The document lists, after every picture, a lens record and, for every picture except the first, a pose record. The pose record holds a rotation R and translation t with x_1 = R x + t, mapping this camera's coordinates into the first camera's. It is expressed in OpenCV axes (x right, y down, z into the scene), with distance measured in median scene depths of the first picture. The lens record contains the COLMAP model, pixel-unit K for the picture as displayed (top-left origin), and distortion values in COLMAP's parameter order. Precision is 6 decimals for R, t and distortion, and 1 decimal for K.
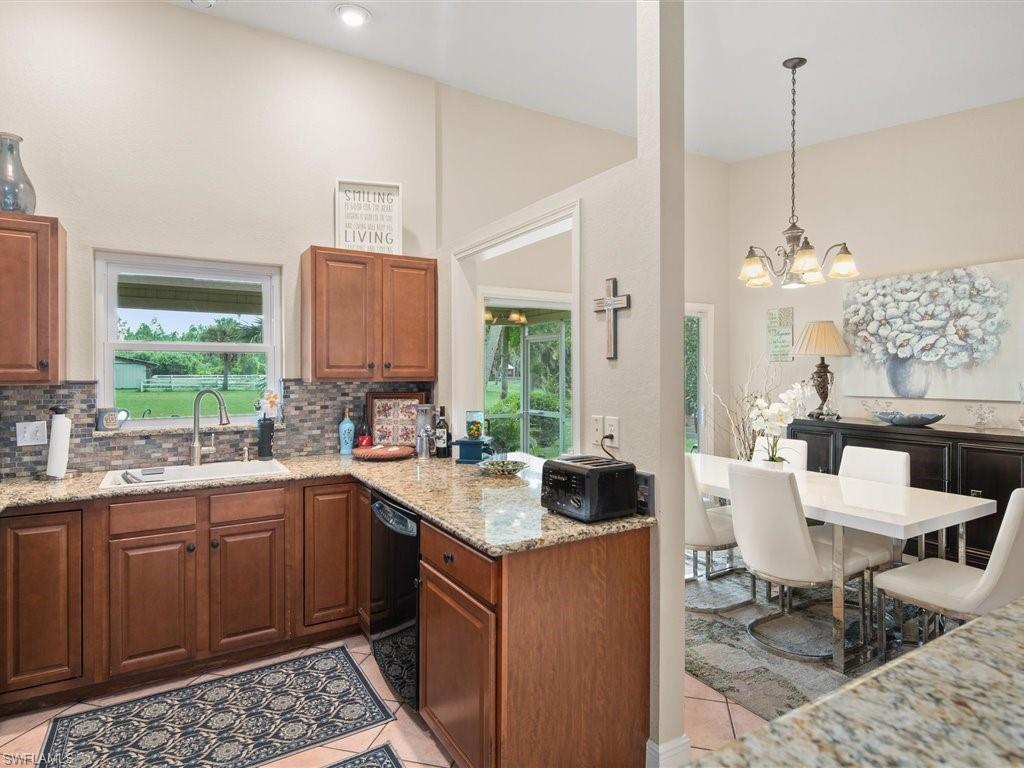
lens RADIAL K [[564.7, 0, 507.1], [0, 564.7, 373.1], [0, 0, 1]] dist [0.001774, -0.001163]
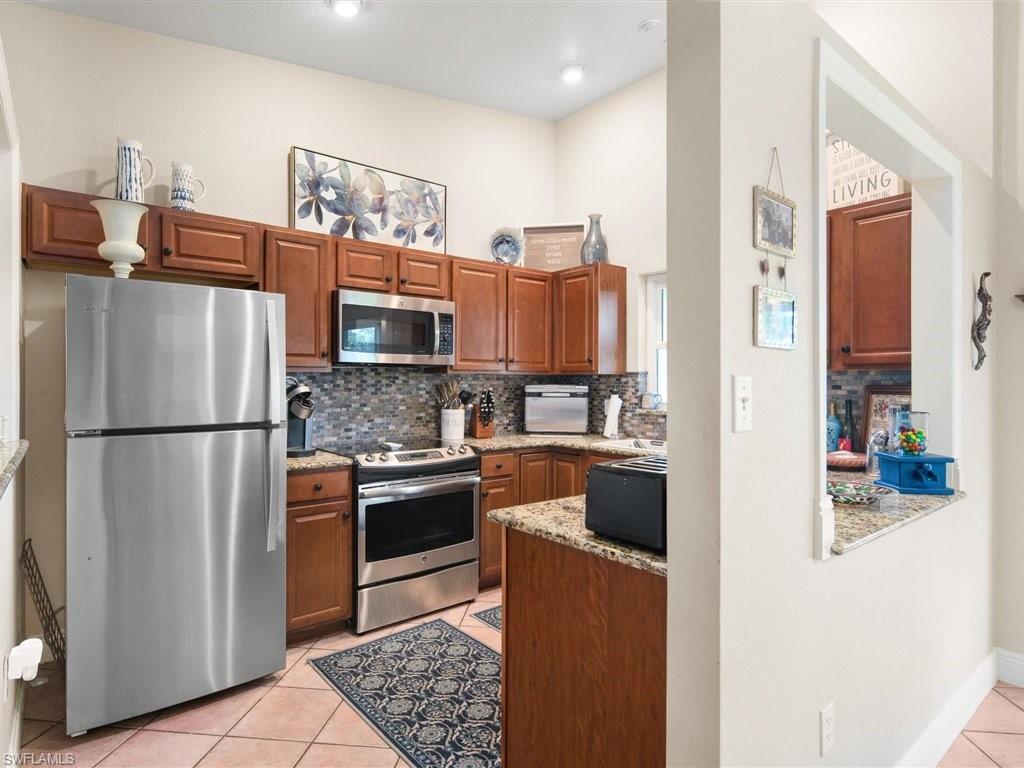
lens RADIAL K [[561.2, 0, 512.0], [0, 561.2, 384.0], [0, 0, 1]] dist [0.000501, -0.000213]
pose [[0.138075, 0.004338, -0.990412, 0.572344], [-0.003175, 0.999987, 0.003937, 0.038391], [0.990417, 0.002601, 0.138087, 0.508831]]
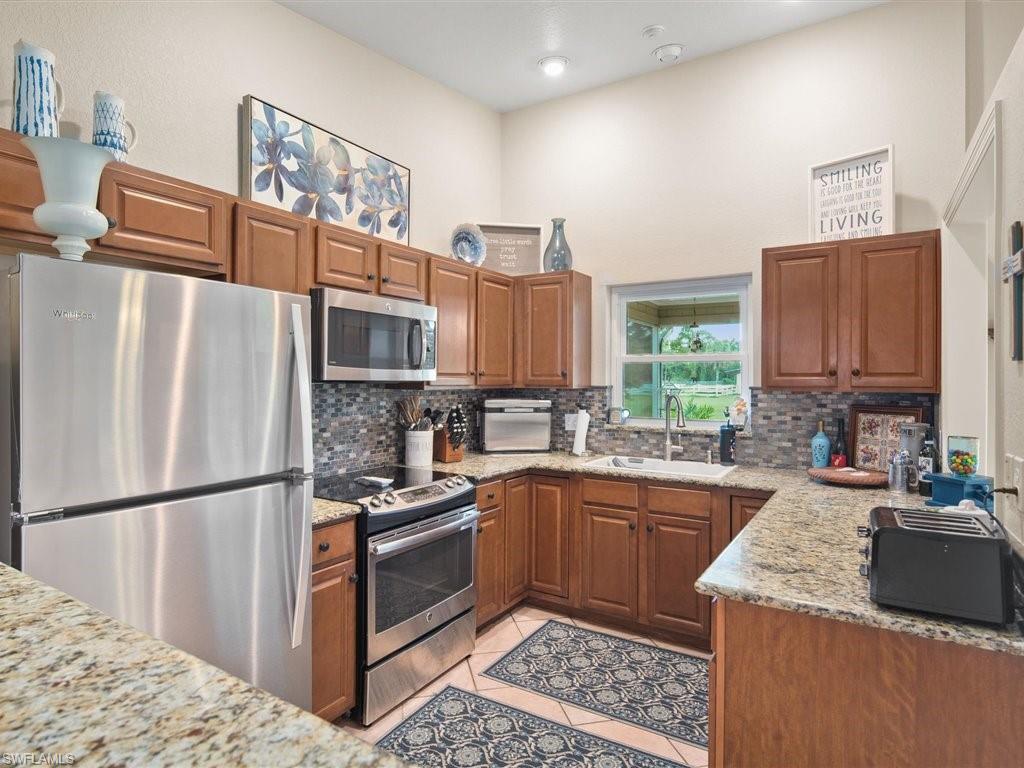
lens RADIAL K [[569.5, 0, 509.5], [0, 569.5, 379.6], [0, 0, 1]] dist [0.000773, -0.001999]
pose [[0.454005, 0.003804, -0.890991, 0.353322], [-0.005793, 0.999982, 0.001317, -0.001699], [0.890980, 0.004564, 0.454019, 0.193169]]
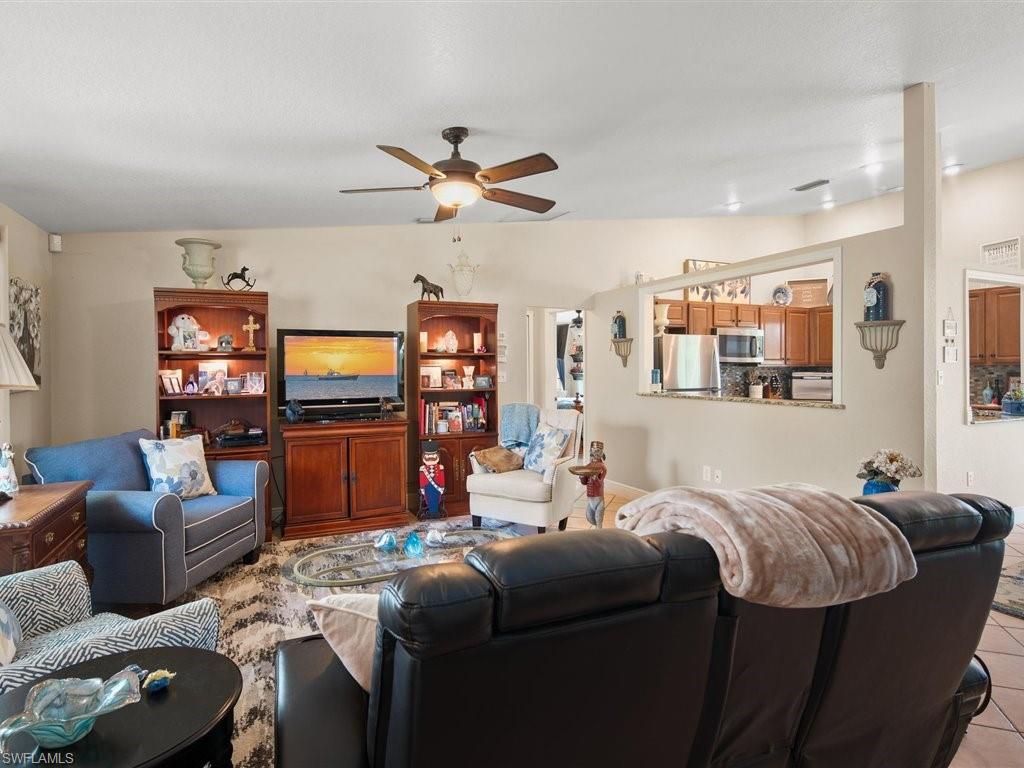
lens RADIAL K [[564.7, 0, 507.1], [0, 564.7, 373.1], [0, 0, 1]] dist [0.001774, -0.001163]
pose [[-0.107916, 0.009863, -0.994111, 1.829318], [0.003794, 0.999948, 0.009509, 0.020870], [0.994153, -0.002745, -0.107948, -0.263594]]
